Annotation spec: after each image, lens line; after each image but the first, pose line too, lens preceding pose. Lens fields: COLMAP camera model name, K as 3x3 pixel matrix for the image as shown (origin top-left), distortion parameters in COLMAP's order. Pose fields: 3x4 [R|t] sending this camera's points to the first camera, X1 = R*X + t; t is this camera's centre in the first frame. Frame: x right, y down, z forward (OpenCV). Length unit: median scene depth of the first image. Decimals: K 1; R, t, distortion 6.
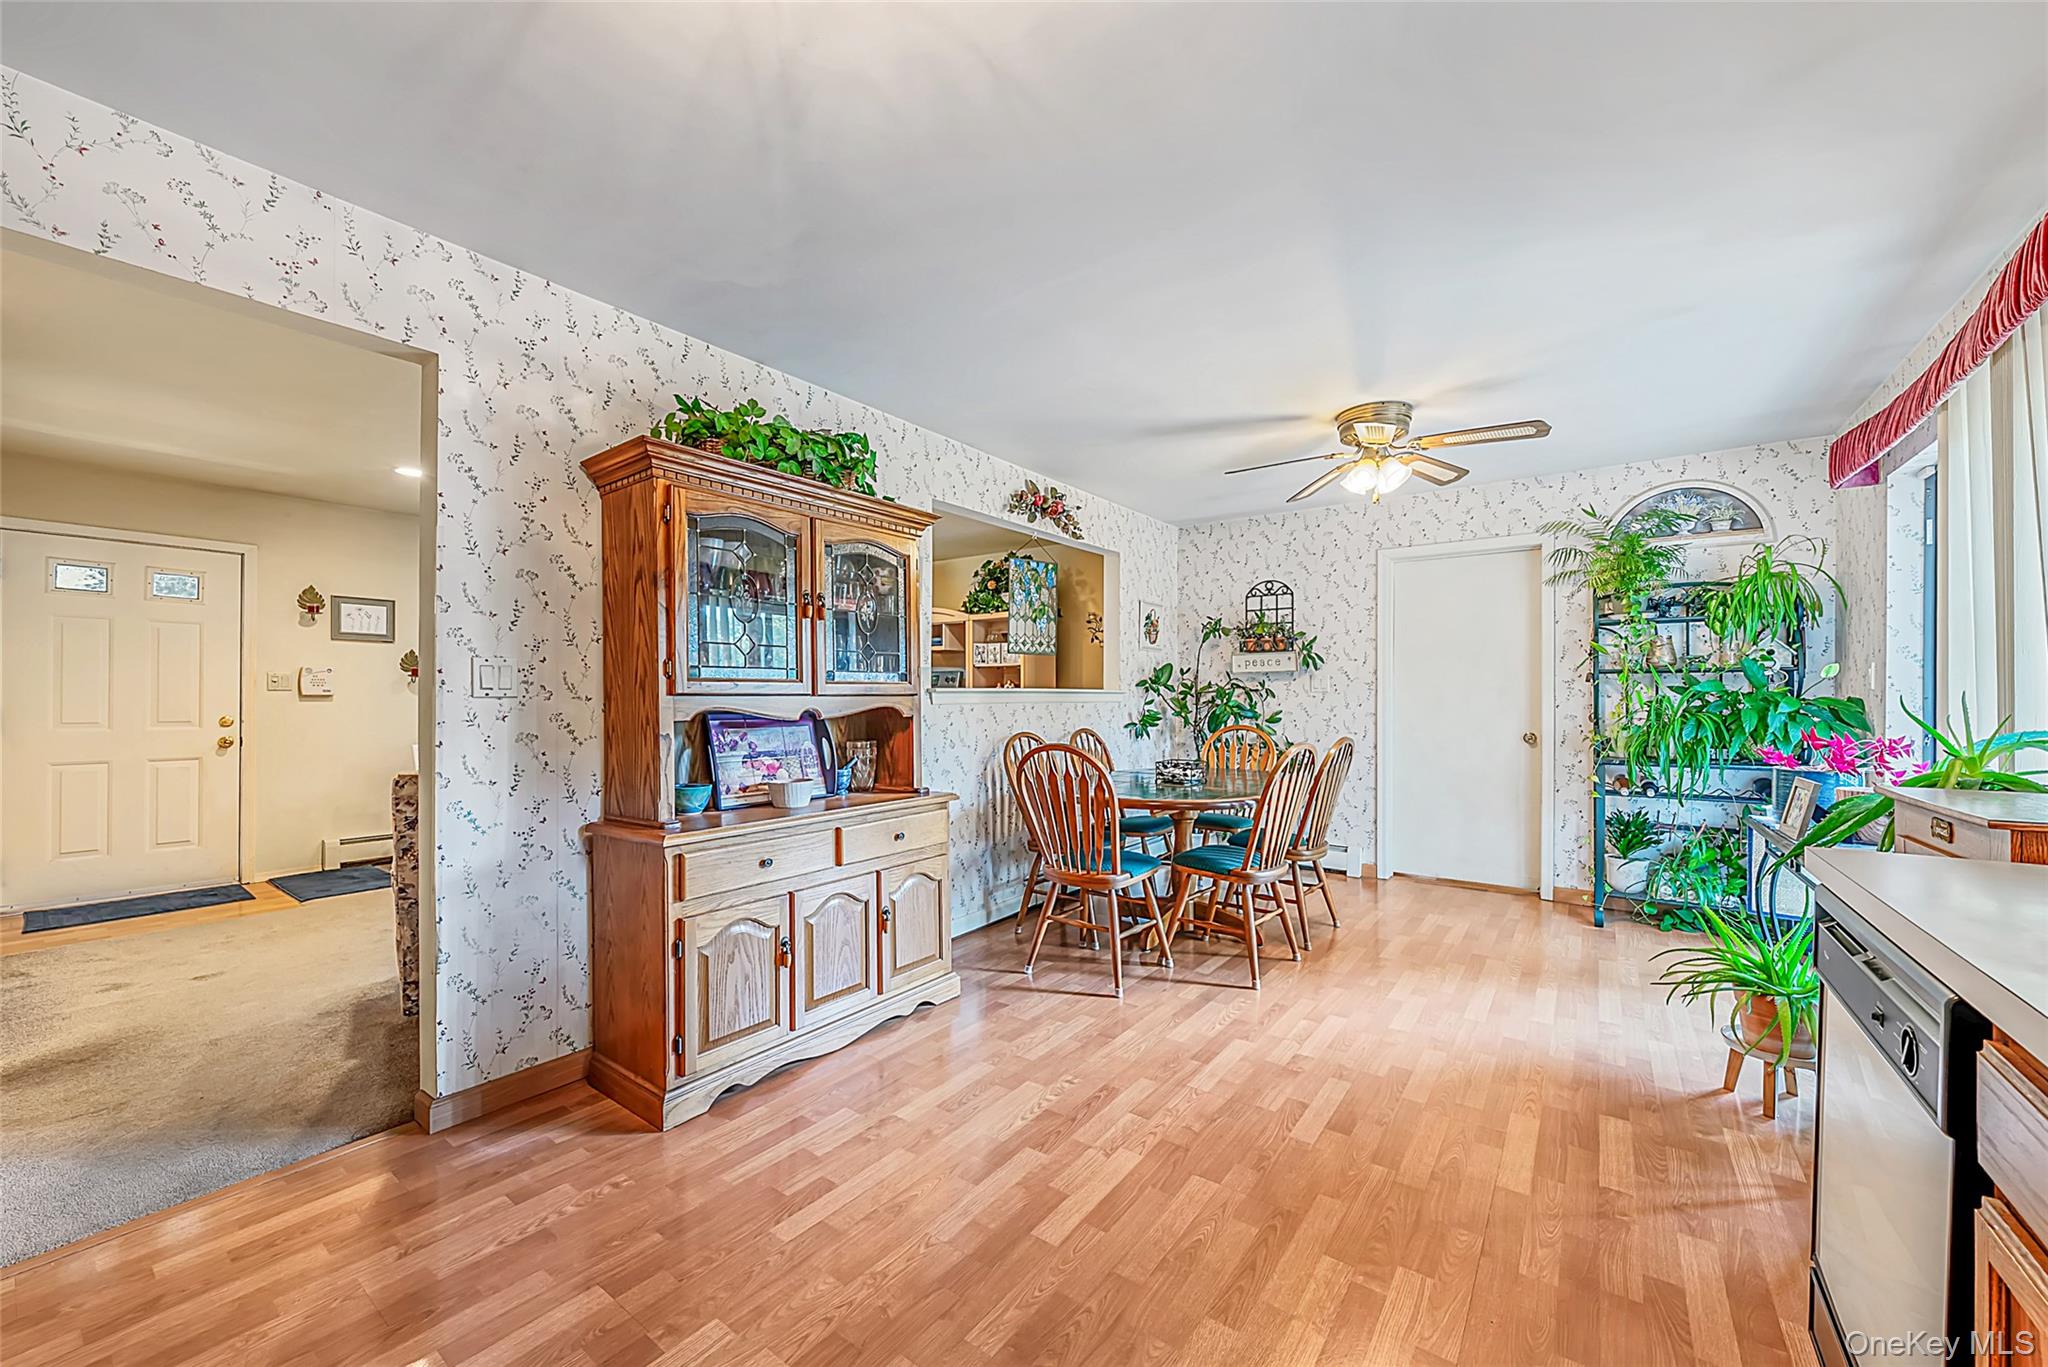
lens RADIAL K [[778.6, 0, 1018.7], [0, 778.6, 695.2], [0, 0, 1]] dist [0.000866, -0.000082]
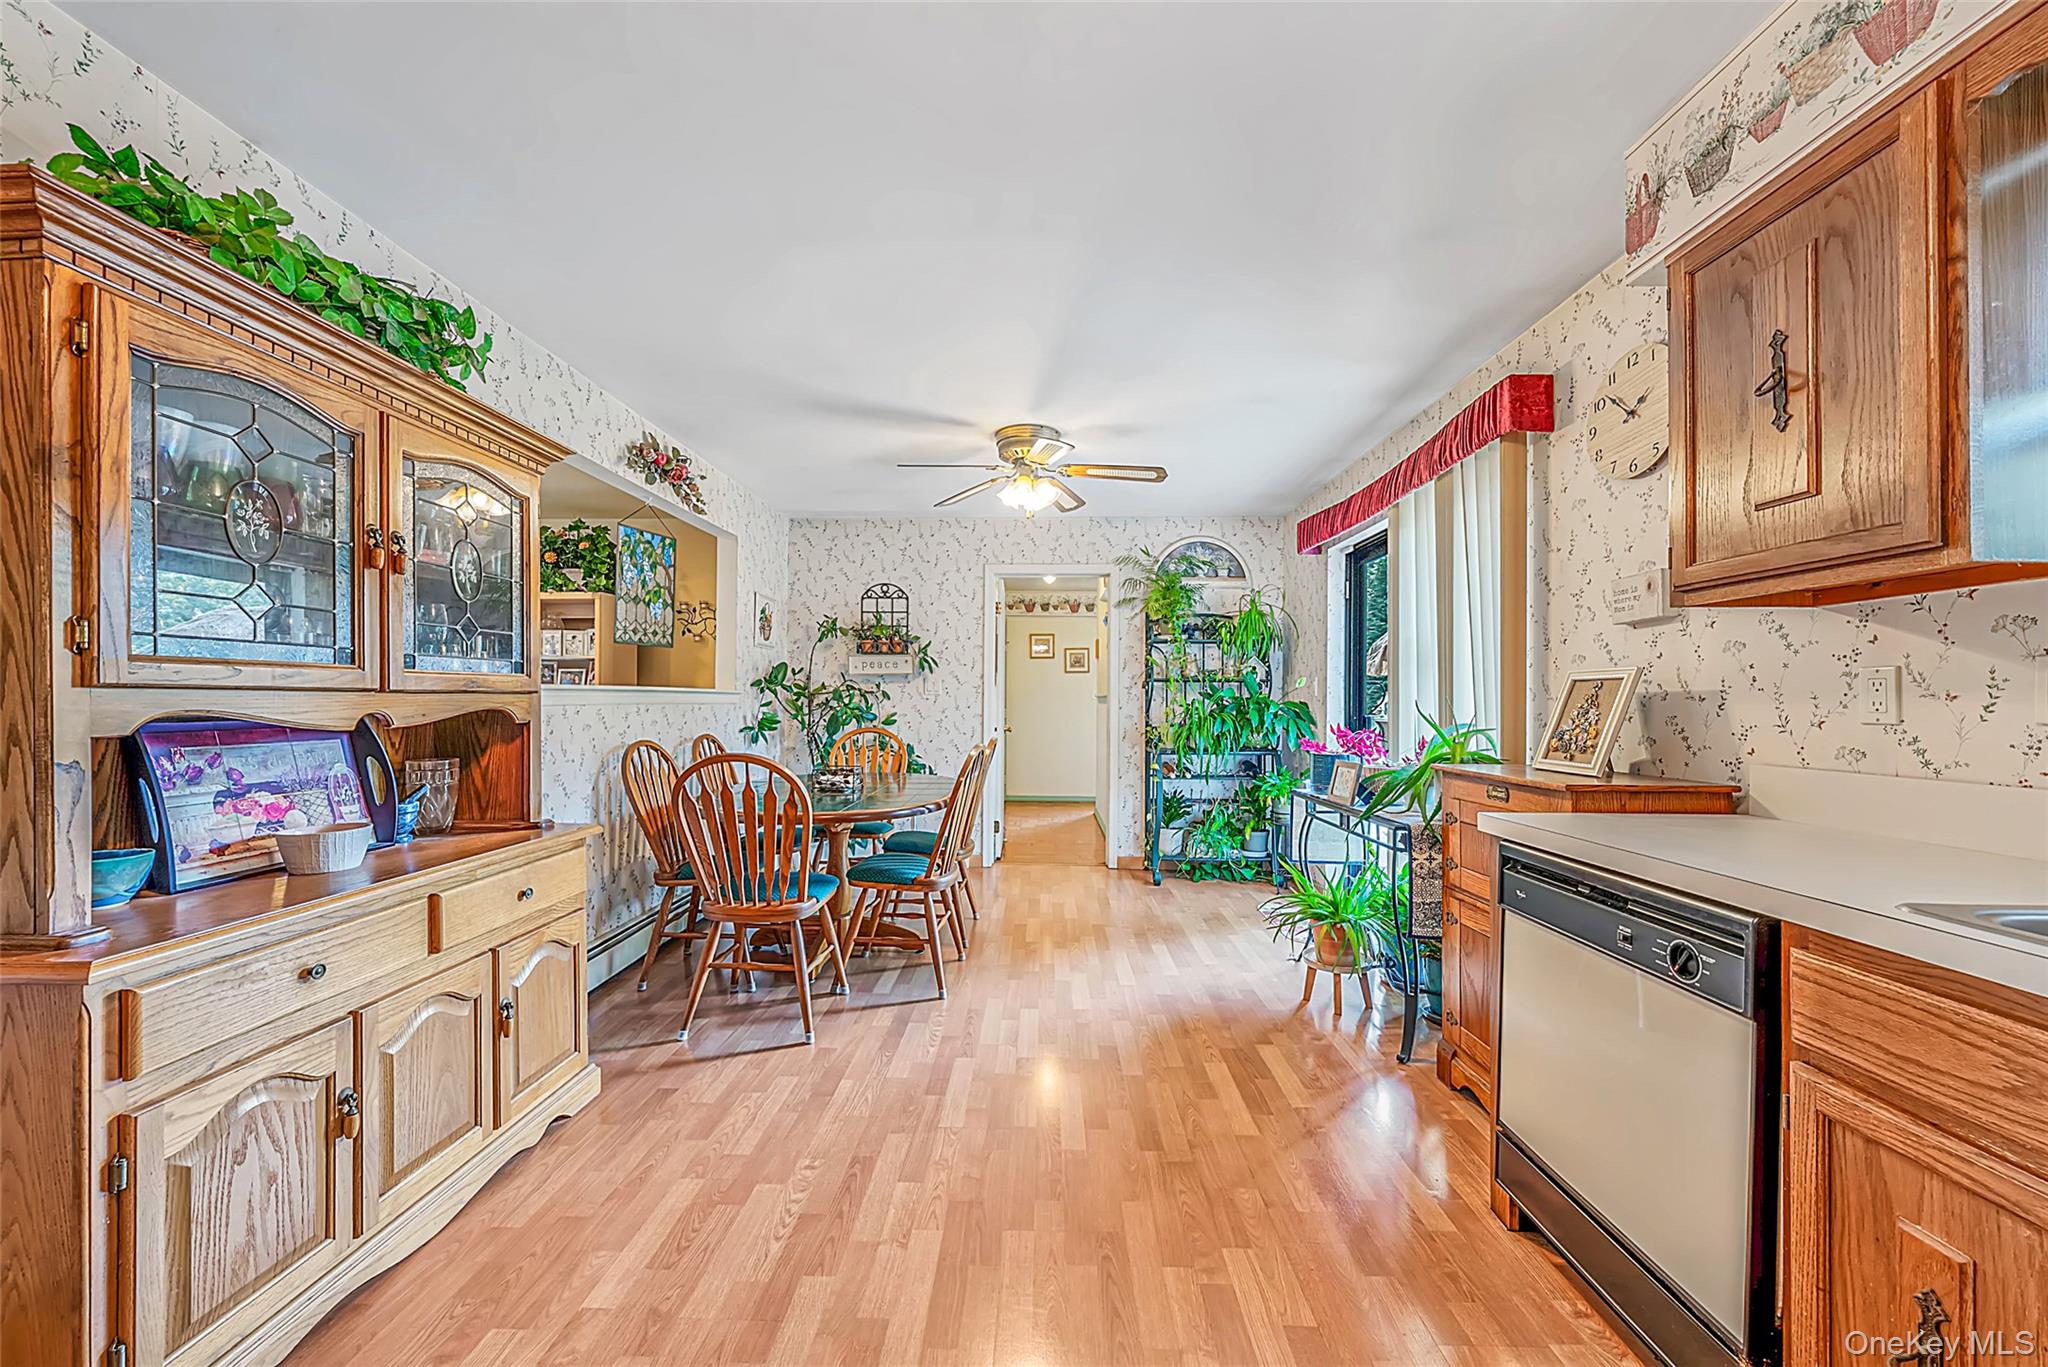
lens RADIAL K [[758.3, 0, 1020.4], [0, 758.3, 693.2], [0, 0, 1]] dist [-0.001481, -0.000221]
pose [[0.821433, 0.010500, 0.570209, -0.160316], [-0.006980, 0.999941, -0.008359, 0.003011], [-0.570263, 0.002886, 0.821457, 0.165576]]
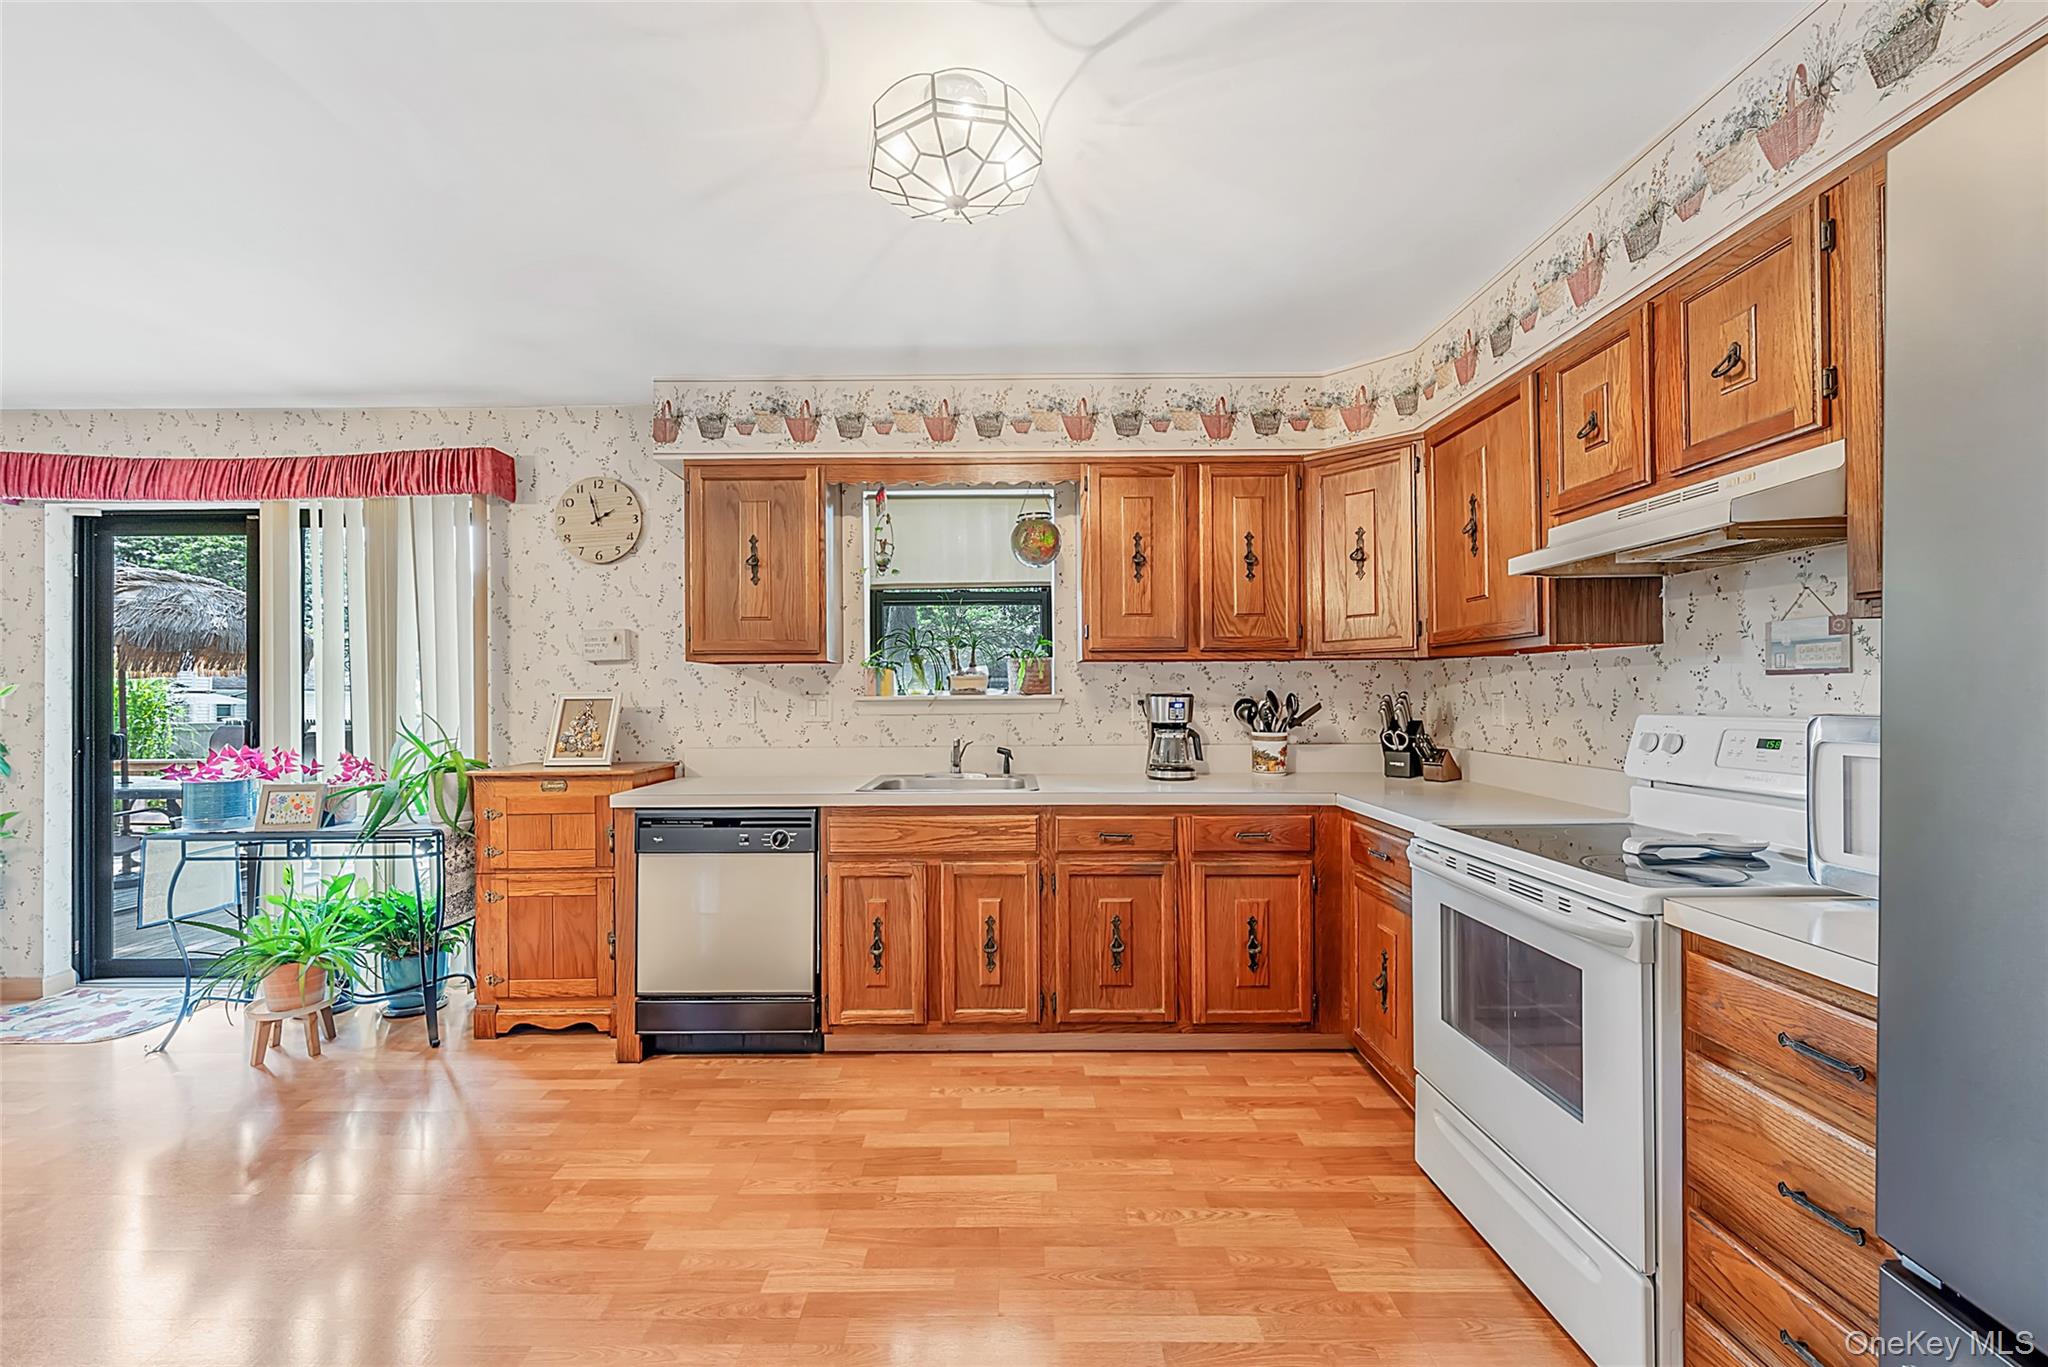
lens RADIAL K [[806.4, 0, 1017.4], [0, 806.4, 698.2], [0, 0, 1]] dist [0.000762, -0.000006]
pose [[-0.597881, 0.001182, 0.801584, -0.510587], [0.003310, 0.999994, 0.000995, -0.018901], [-0.801578, 0.003248, -0.597881, 0.595339]]
